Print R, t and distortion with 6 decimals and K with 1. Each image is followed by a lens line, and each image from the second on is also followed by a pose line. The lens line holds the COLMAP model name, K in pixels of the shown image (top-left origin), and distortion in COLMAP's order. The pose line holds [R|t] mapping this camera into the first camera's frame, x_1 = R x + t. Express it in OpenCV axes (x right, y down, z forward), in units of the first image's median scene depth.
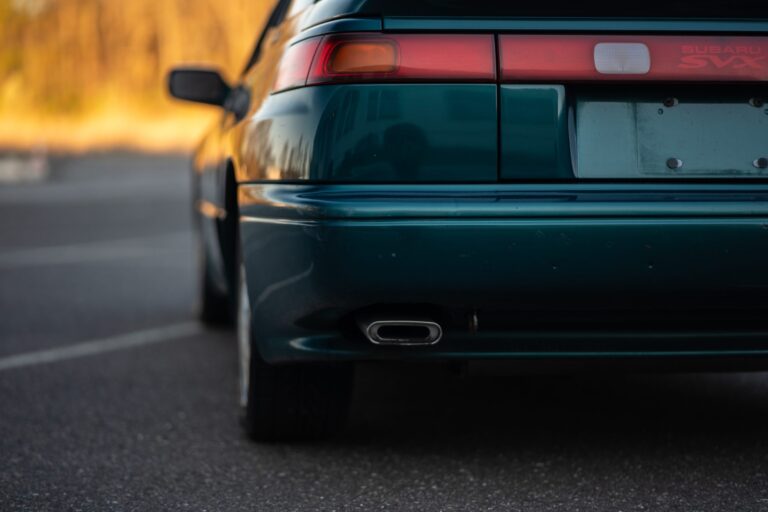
lens RADIAL K [[2025.0, 0, 379.6], [0, 2025.0, 253.8], [0, 0, 1]] dist [0.083586, 0.000000]
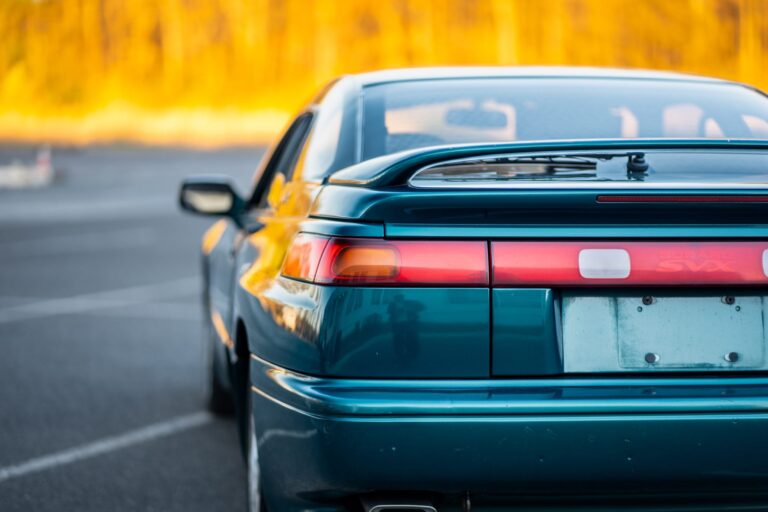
lens RADIAL K [[2025.0, 0, 382.7], [0, 2025.0, 256.3], [0, 0, 1]] dist [0.083586, 0.000000]
pose [[0.999987, 0.004771, 0.001888, -0.001477], [-0.004805, 0.999813, 0.018757, -0.119387], [-0.001798, -0.018766, 0.999822, -0.085926]]
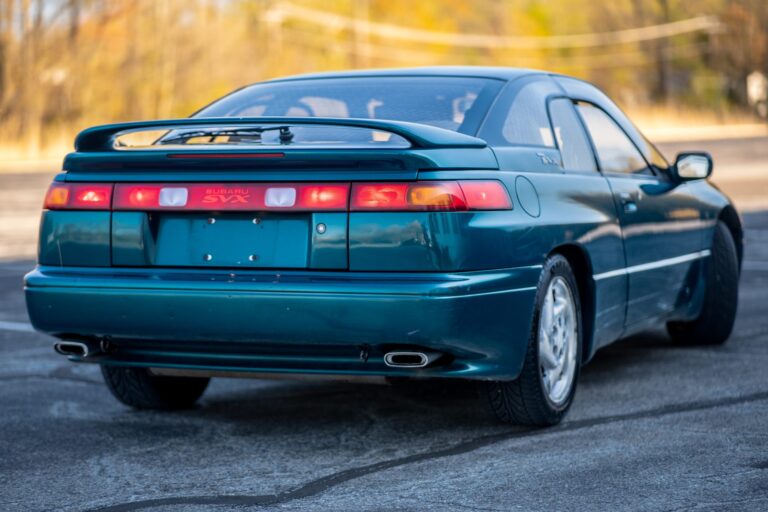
lens RADIAL K [[2025.0, 0, 382.0], [0, 2025.0, 256.1], [0, 0, 1]] dist [0.083586, 0.000000]
pose [[0.857857, 0.019111, -0.513534, 1.155126], [-0.008657, 0.999704, 0.022741, -0.086311], [0.513816, -0.015063, 0.857768, -0.391597]]
